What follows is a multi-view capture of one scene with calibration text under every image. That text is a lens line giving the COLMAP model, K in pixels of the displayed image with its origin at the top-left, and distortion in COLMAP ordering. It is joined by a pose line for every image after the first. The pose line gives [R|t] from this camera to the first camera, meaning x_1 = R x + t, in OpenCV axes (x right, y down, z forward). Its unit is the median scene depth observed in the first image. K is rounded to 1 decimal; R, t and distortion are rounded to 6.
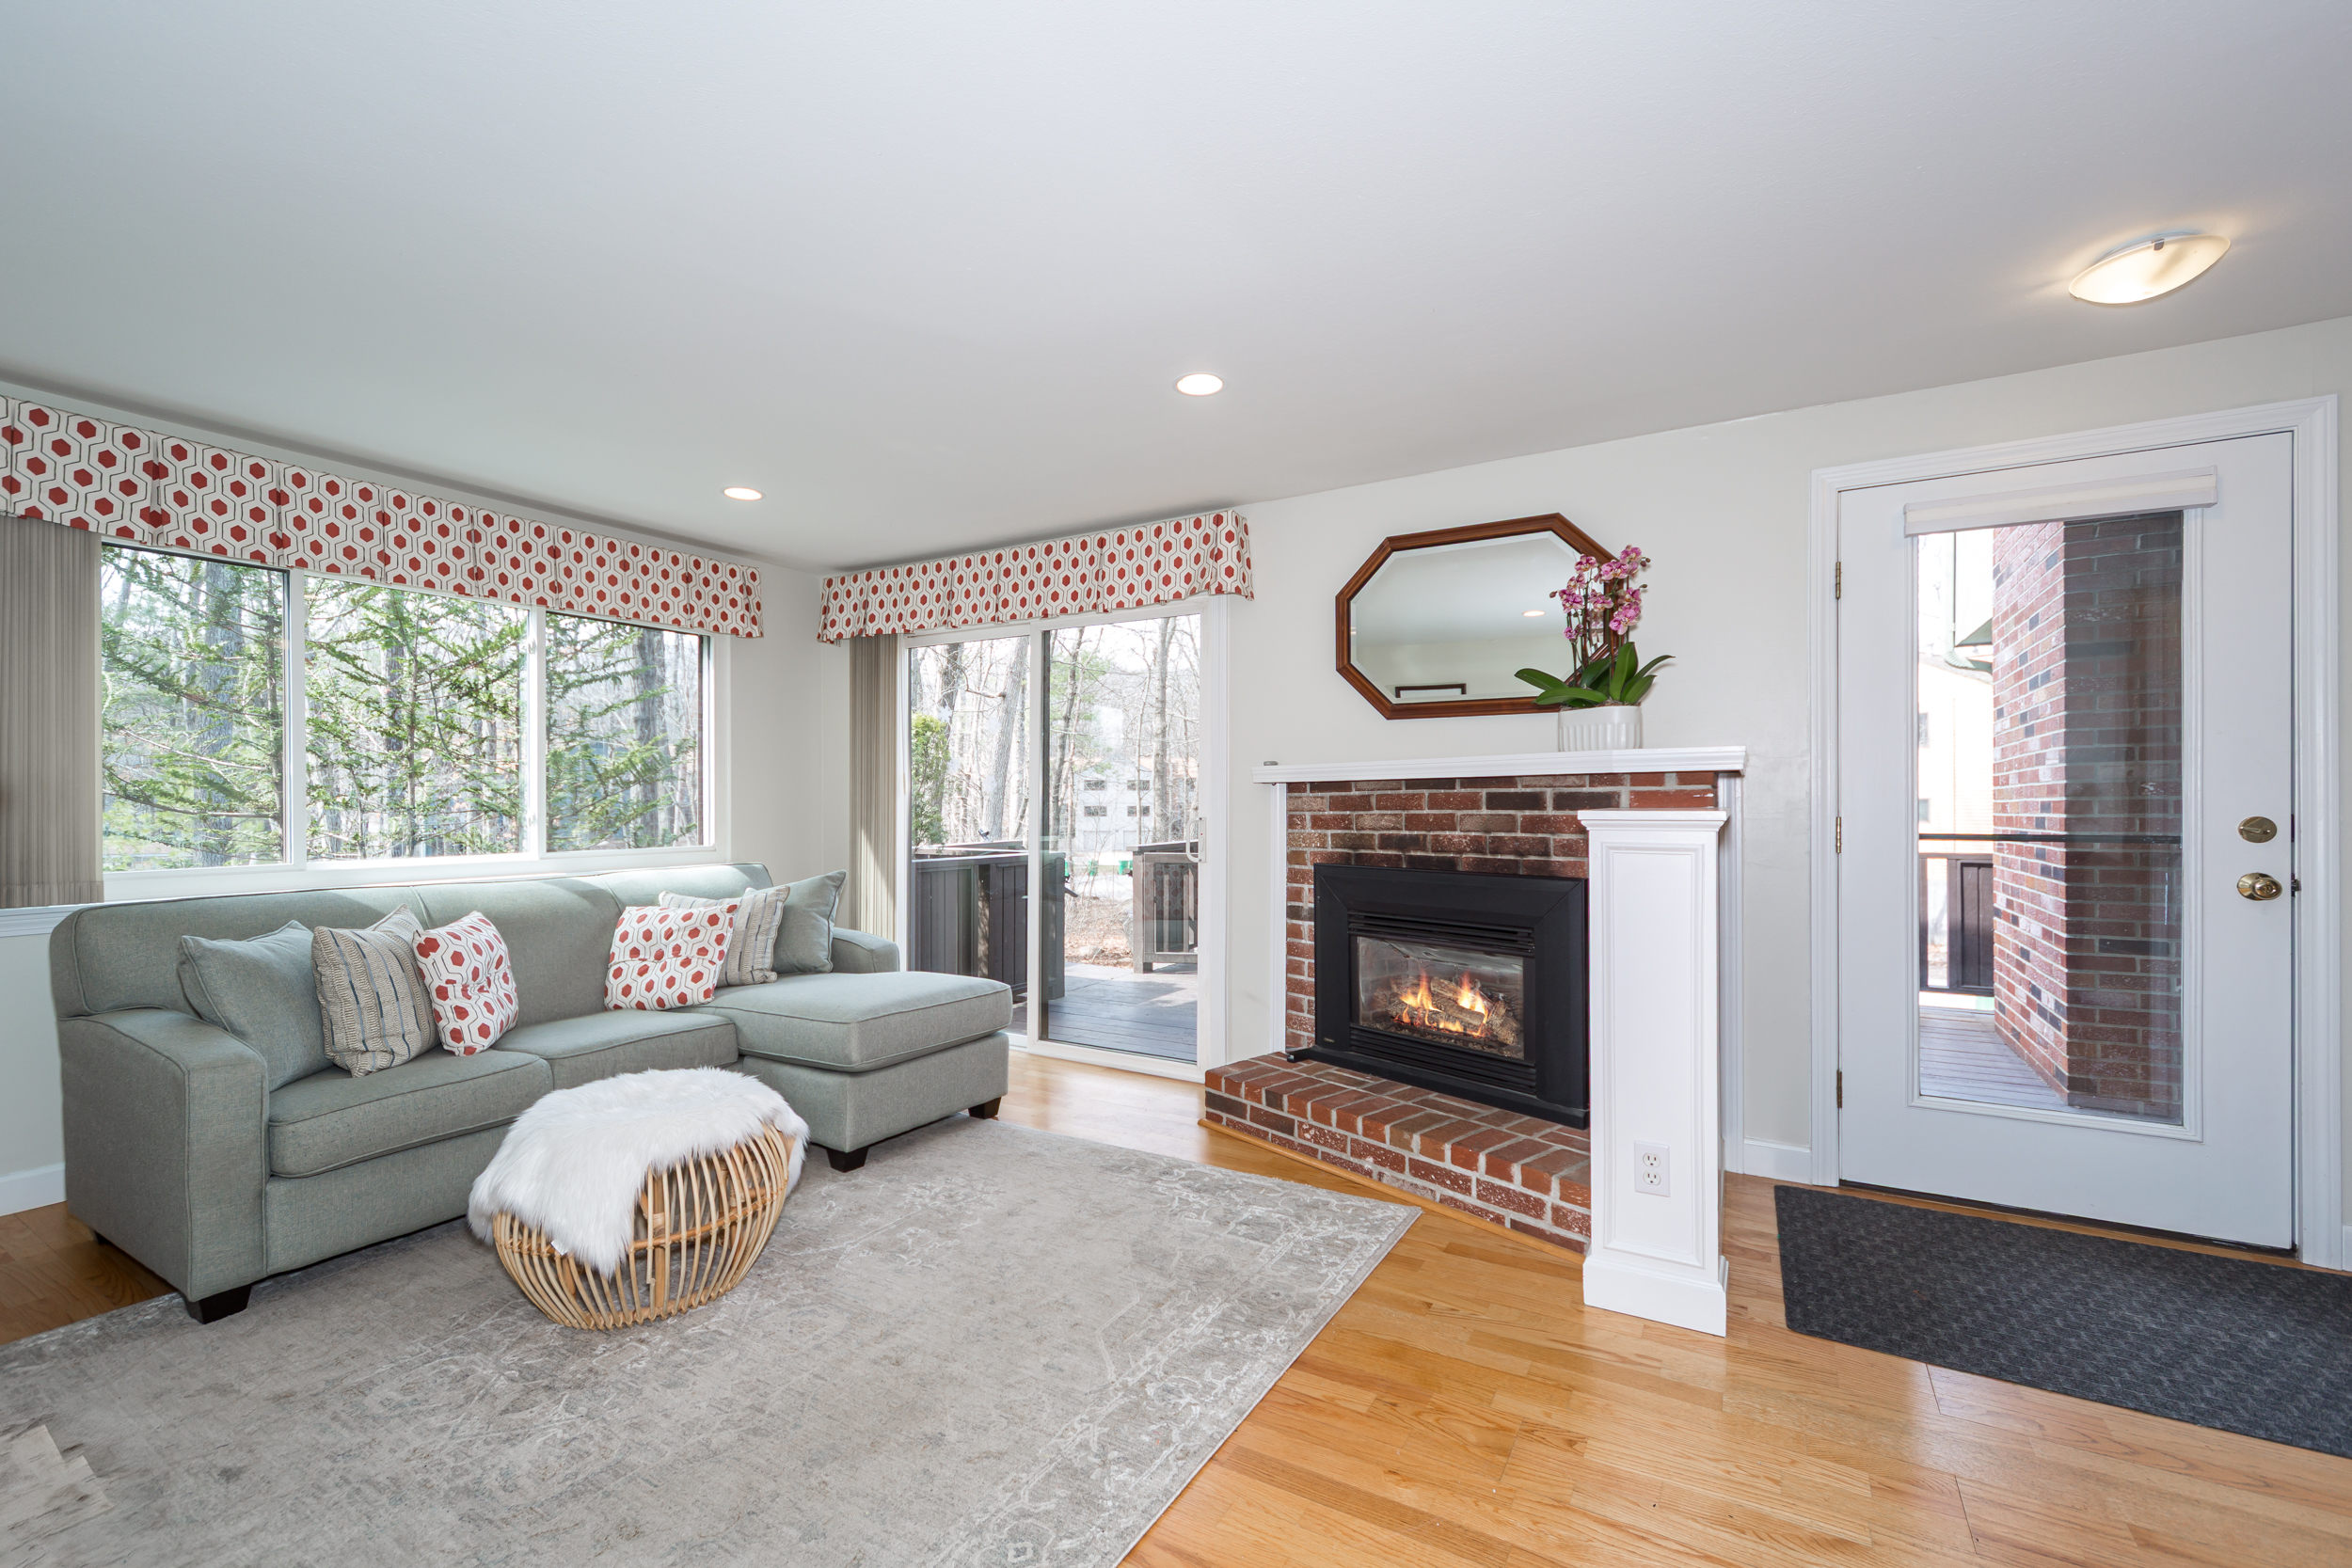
lens RADIAL K [[991.9, 0, 1176.3], [0, 991.9, 800.6], [0, 0, 1]] dist [-0.001106, -0.000297]
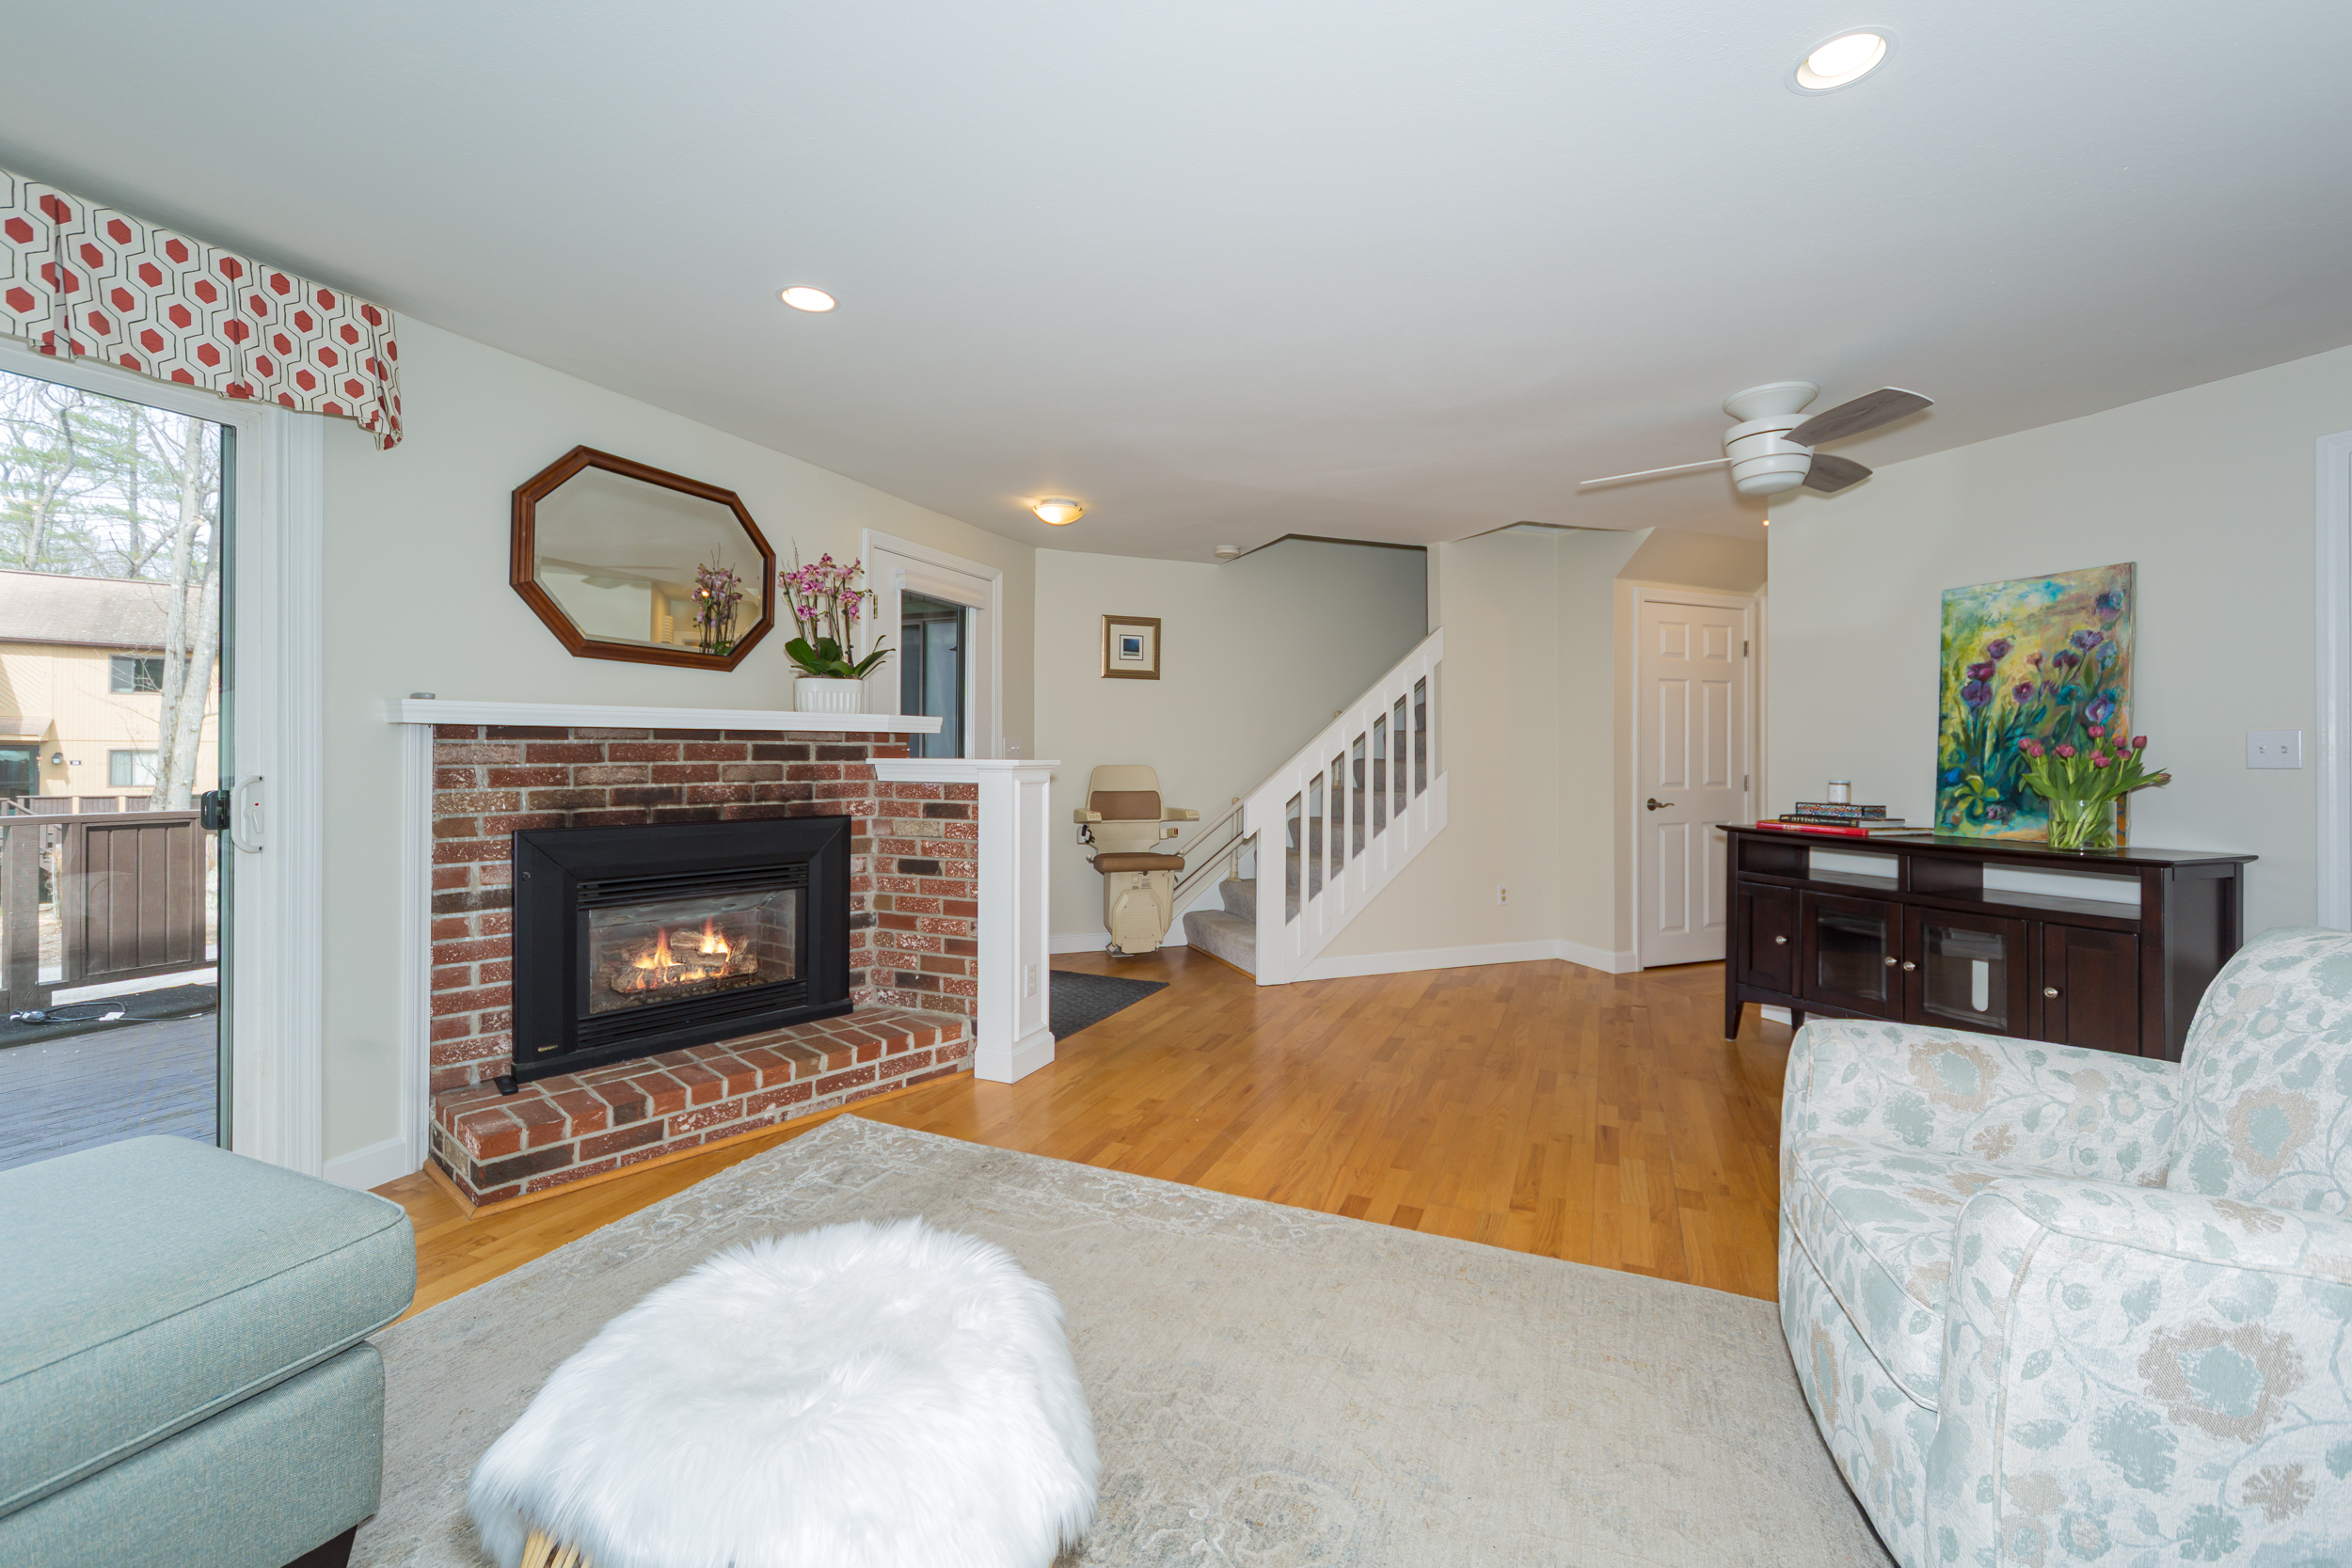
lens RADIAL K [[1036.5, 0, 1177.2], [0, 1036.5, 749.0], [0, 0, 1]] dist [0.000050, 0.000037]
pose [[-0.152106, 0.010016, 0.988314, -0.827177], [-0.003327, 0.999938, -0.010645, 0.006914], [-0.988359, -0.004907, -0.152063, 0.681860]]
